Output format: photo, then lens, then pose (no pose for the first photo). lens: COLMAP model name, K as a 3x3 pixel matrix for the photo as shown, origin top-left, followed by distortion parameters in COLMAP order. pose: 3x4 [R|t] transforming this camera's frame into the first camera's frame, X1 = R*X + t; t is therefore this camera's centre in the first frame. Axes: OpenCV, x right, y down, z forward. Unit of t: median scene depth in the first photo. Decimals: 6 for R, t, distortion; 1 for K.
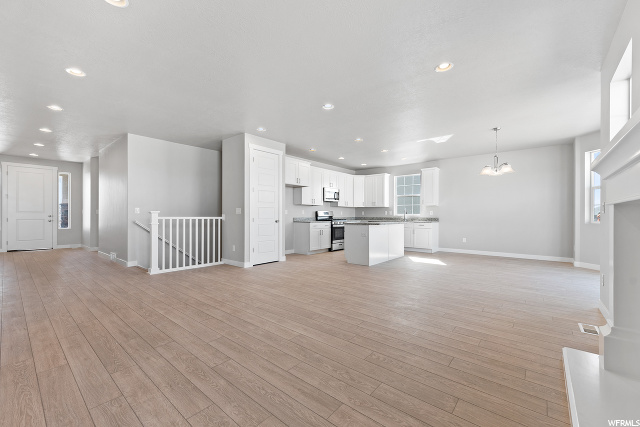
lens RADIAL K [[264.8, 0, 320.0], [0, 264.8, 213.5], [0, 0, 1]] dist [0.009454, -0.000237]
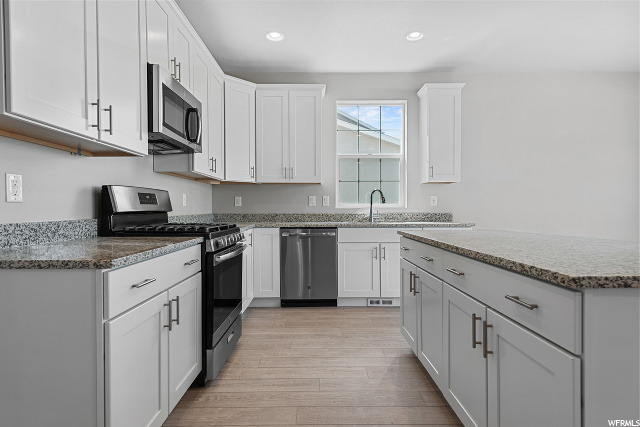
lens RADIAL K [[350.5, 0, 320.0], [0, 350.5, 213.5], [0, 0, 1]] dist [-0.000776, -0.000146]
pose [[0.752401, -0.012021, 0.658596, -0.080869], [0.000626, 0.999846, 0.017534, 0.009241], [-0.658705, -0.012780, 0.752293, 0.928767]]
